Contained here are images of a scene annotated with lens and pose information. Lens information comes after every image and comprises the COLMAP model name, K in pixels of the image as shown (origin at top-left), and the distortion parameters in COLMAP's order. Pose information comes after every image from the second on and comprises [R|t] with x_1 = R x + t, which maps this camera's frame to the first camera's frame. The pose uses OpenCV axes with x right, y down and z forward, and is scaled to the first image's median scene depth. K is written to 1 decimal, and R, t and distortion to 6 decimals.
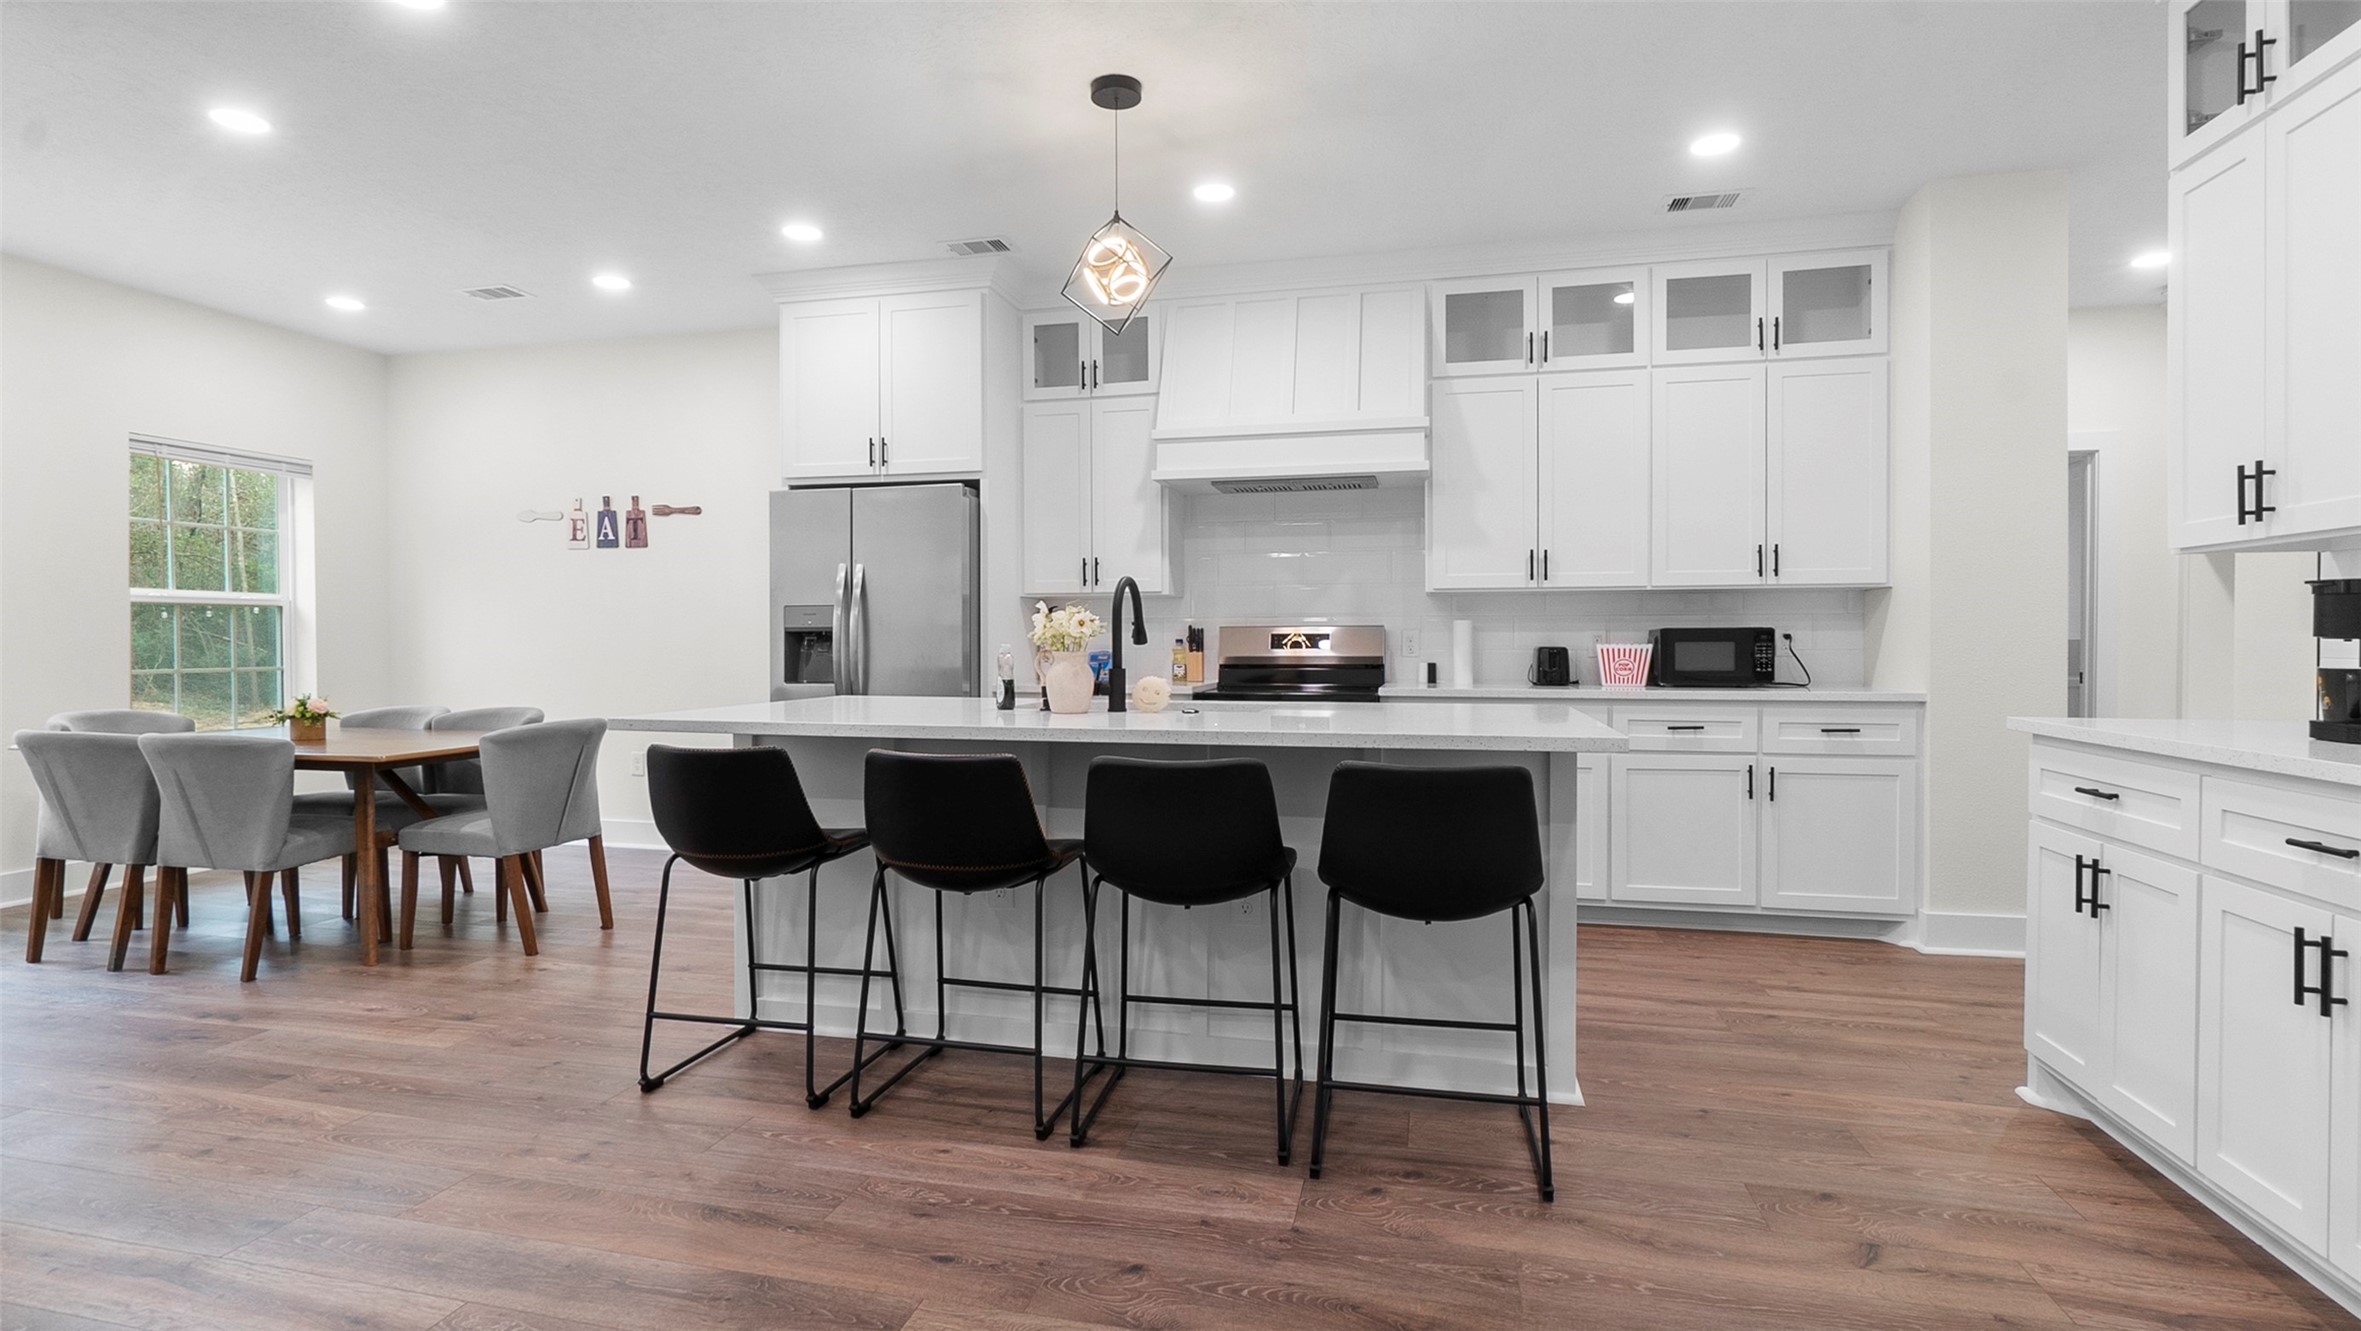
lens RADIAL K [[1149.7, 0, 1171.5], [0, 1149.7, 638.9], [0, 0, 1]] dist [-0.002213, -0.000010]
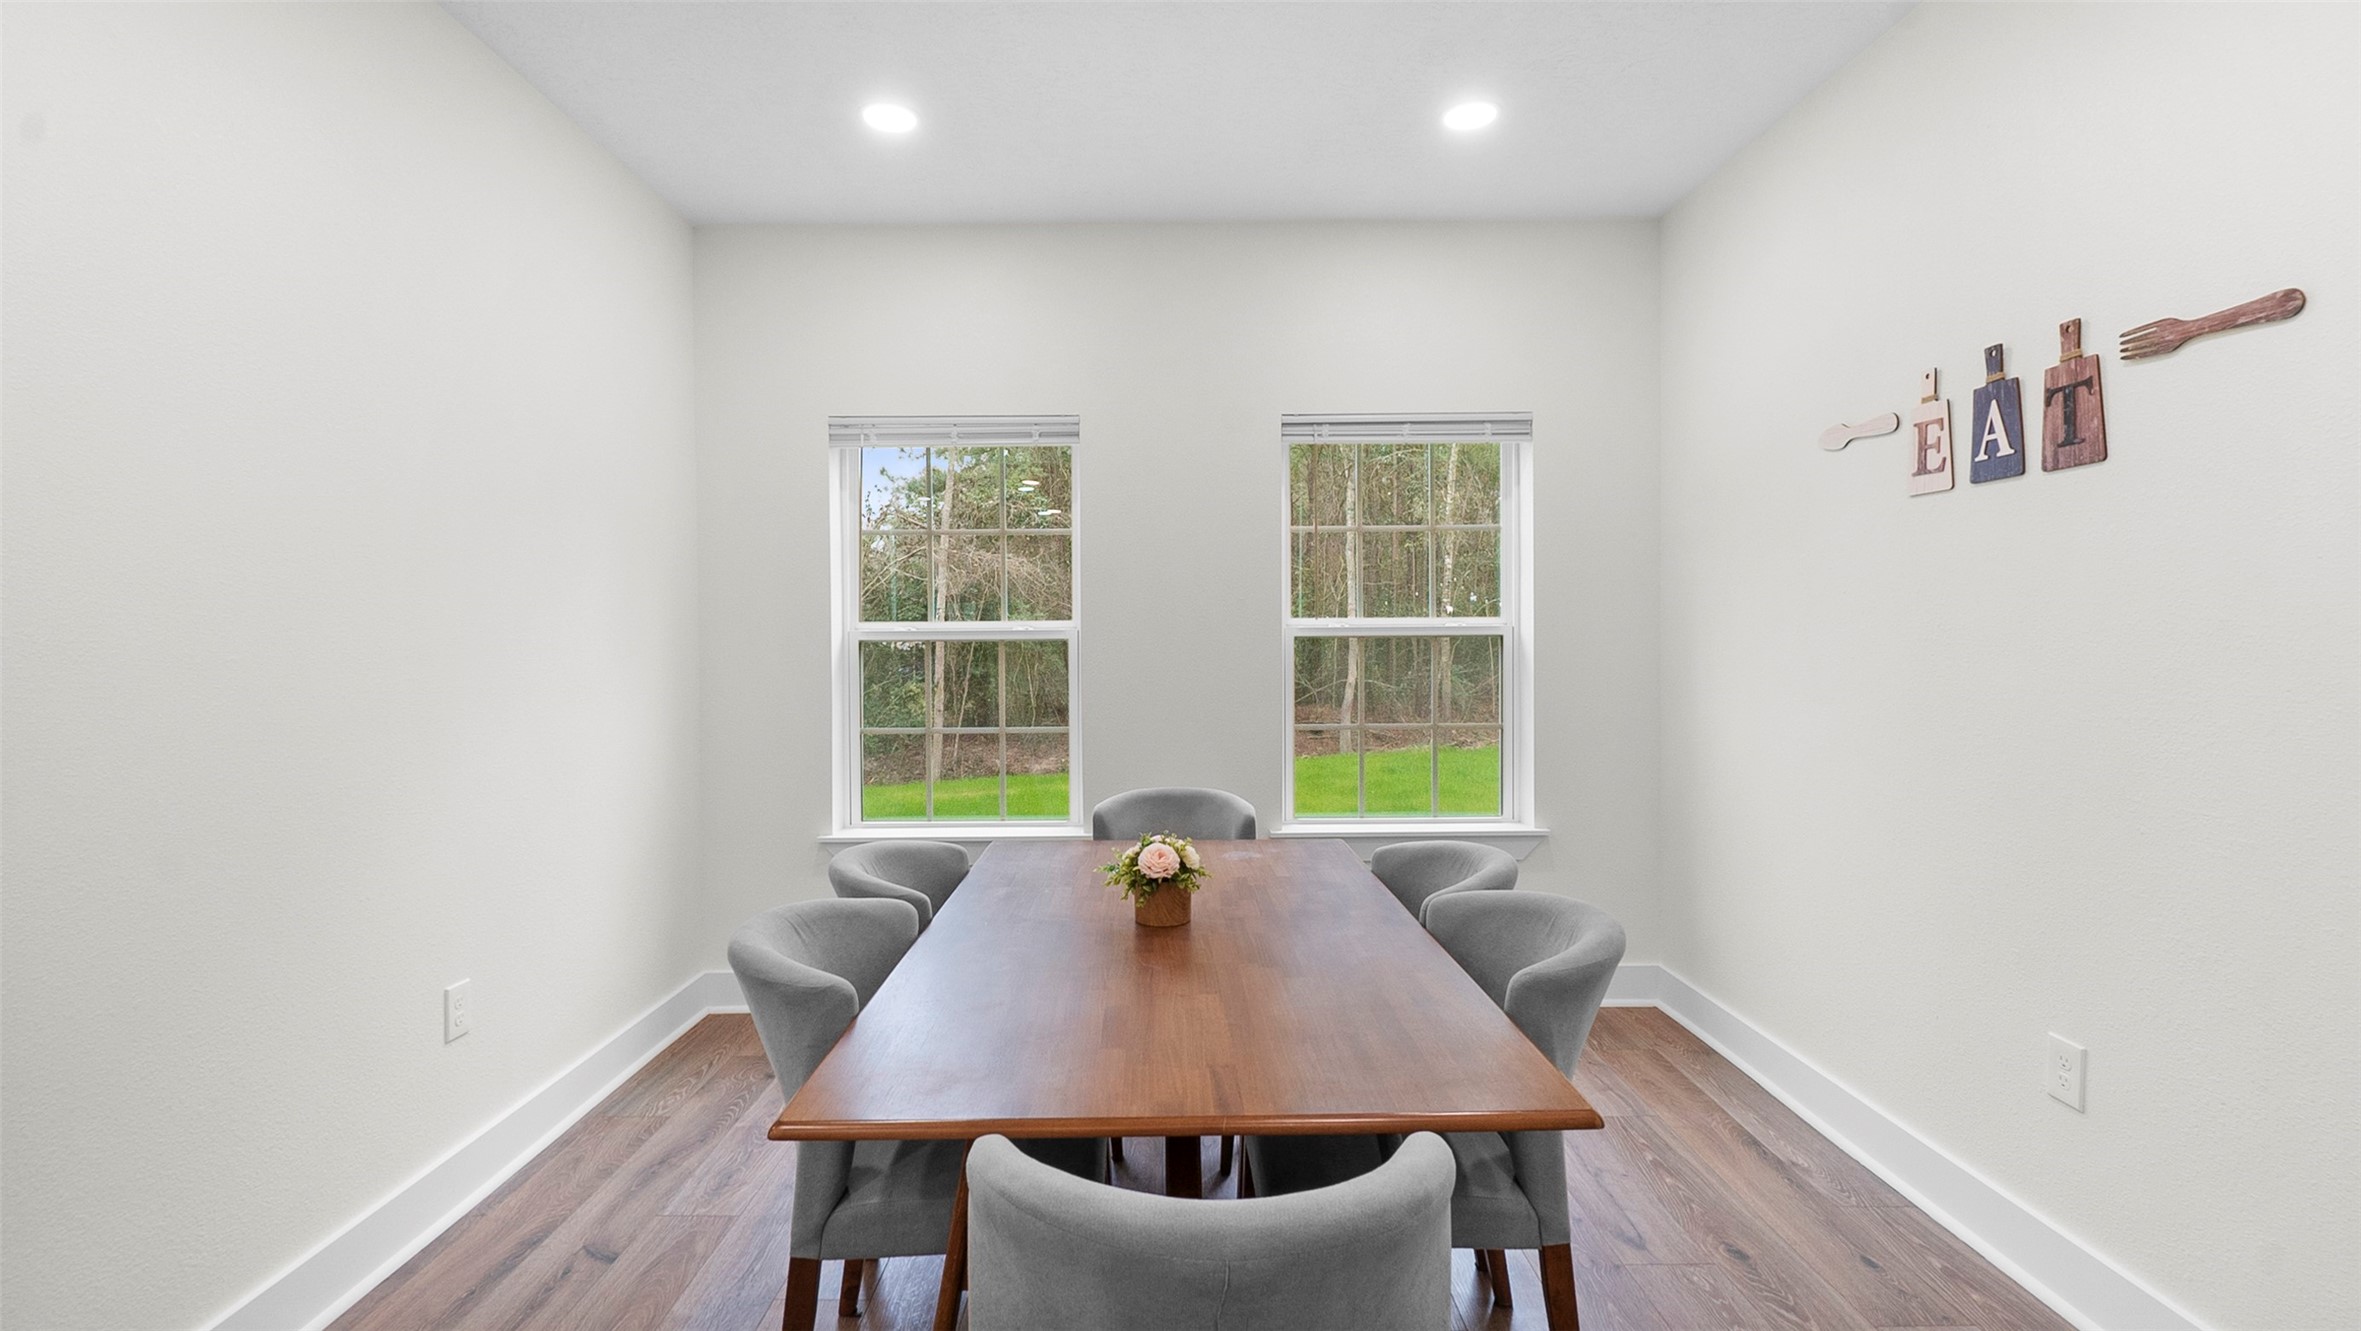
lens RADIAL K [[1036.6, 0, 1165.2], [0, 1036.6, 668.3], [0, 0, 1]] dist [-0.000871, 0.000571]
pose [[0.230785, 0.029448, -0.972559, -0.216885], [0.010058, 0.999416, 0.032648, -0.030520], [0.972953, -0.017316, 0.230354, 0.652490]]
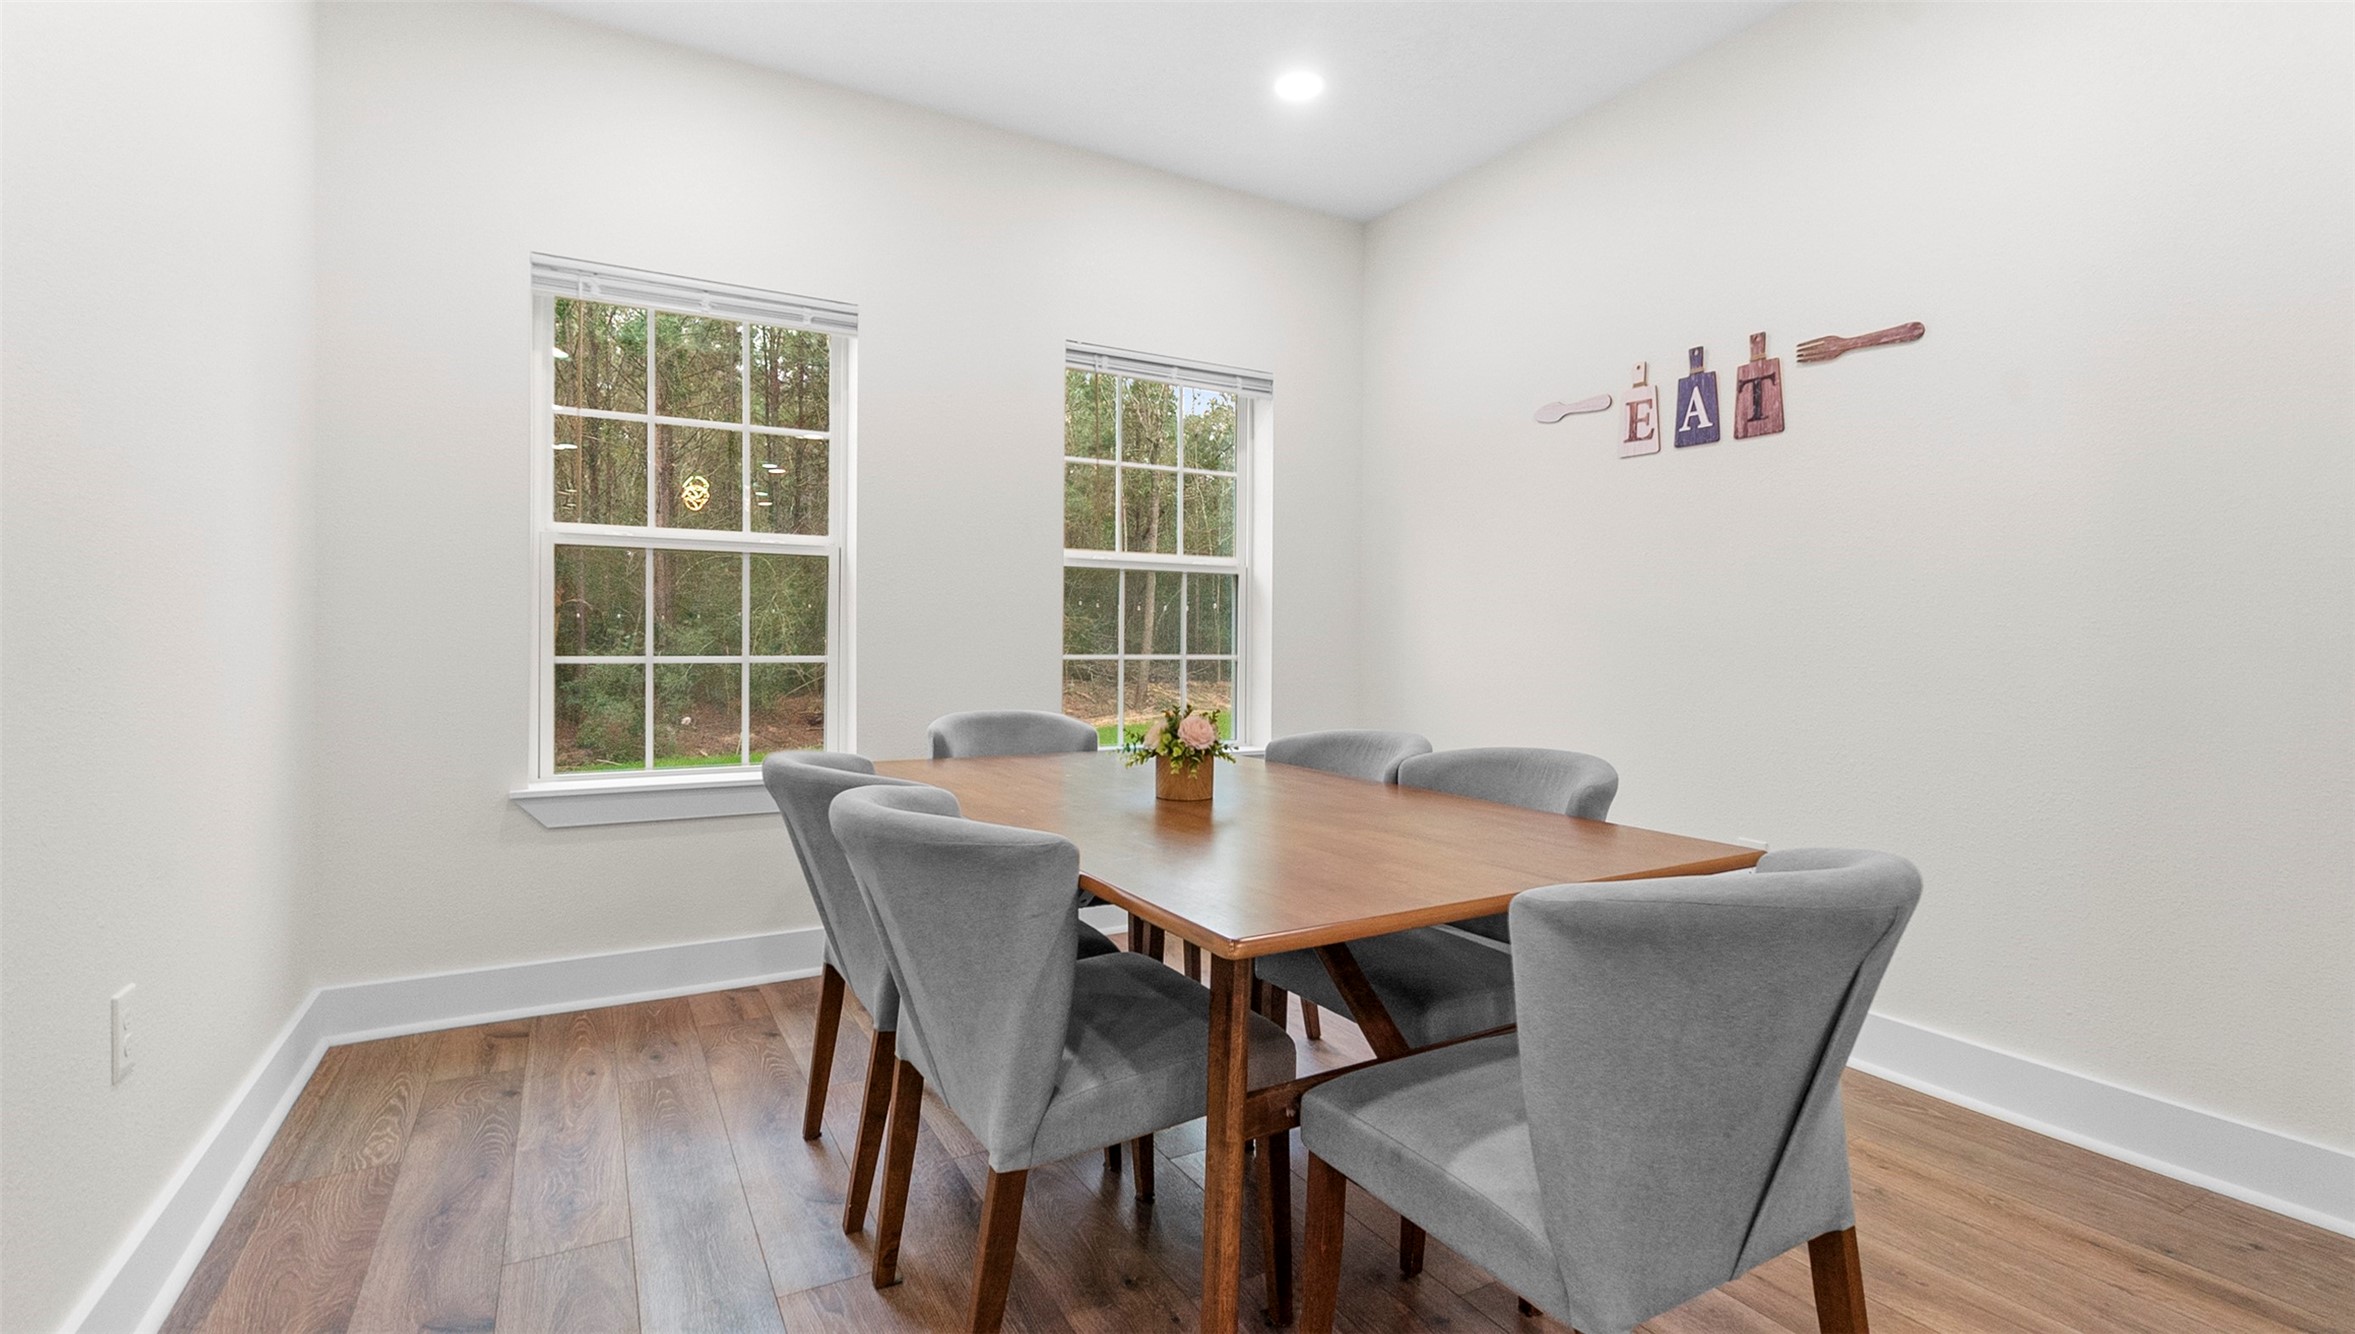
lens RADIAL K [[1034.0, 0, 1162.3], [0, 1034.0, 669.8], [0, 0, 1]] dist [-0.000871, 0.000571]
pose [[0.680974, 0.031268, -0.731640, -0.308034], [-0.009763, 0.999387, 0.033624, 0.011131], [0.732243, -0.015754, 0.680861, 0.494854]]
